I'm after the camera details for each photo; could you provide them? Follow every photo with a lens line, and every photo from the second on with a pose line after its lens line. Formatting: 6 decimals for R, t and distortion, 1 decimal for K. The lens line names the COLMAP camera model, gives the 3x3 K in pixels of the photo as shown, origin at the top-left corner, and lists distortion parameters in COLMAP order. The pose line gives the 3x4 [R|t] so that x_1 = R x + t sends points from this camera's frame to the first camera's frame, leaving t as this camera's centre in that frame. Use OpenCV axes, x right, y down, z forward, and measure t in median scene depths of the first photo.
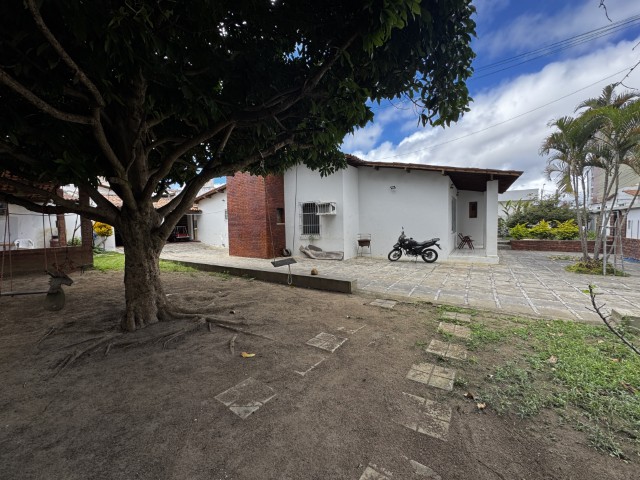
lens RADIAL K [[255.7, 0, 322.3], [0, 255.7, 239.0], [0, 0, 1]] dist [-0.000974, -0.000064]
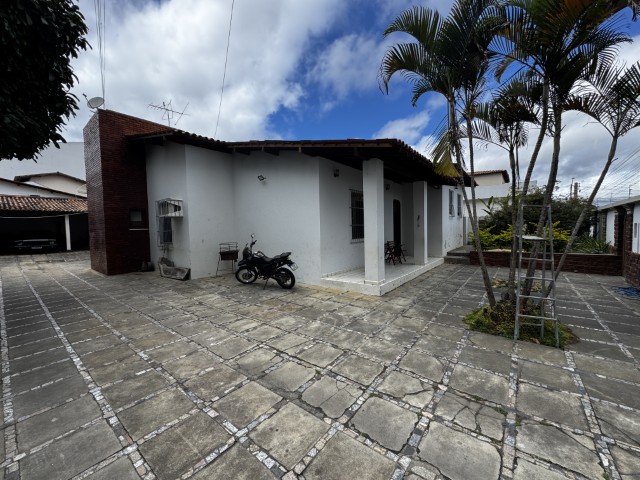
lens RADIAL K [[255.7, 0, 320.3], [0, 255.7, 239.3], [0, 0, 1]] dist [-0.000974, -0.000064]
pose [[0.994302, 0.002516, -0.106570, 0.530275], [-0.003716, 0.999932, -0.011070, -0.025528], [0.106535, 0.011403, 0.994244, 0.325097]]
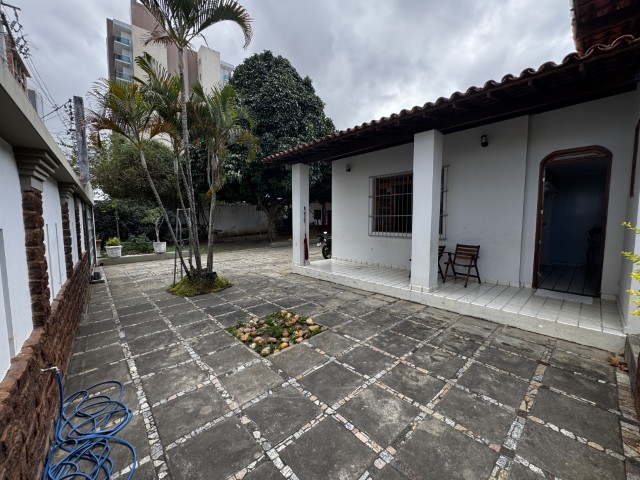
lens RADIAL K [[255.7, 0, 319.5], [0, 255.7, 238.7], [0, 0, 1]] dist [-0.000974, -0.000064]
pose [[-0.258443, 0.091111, -0.961720, 1.336863], [-0.045081, 0.993320, 0.106220, -0.089296], [0.964974, 0.070807, -0.252610, 1.226324]]
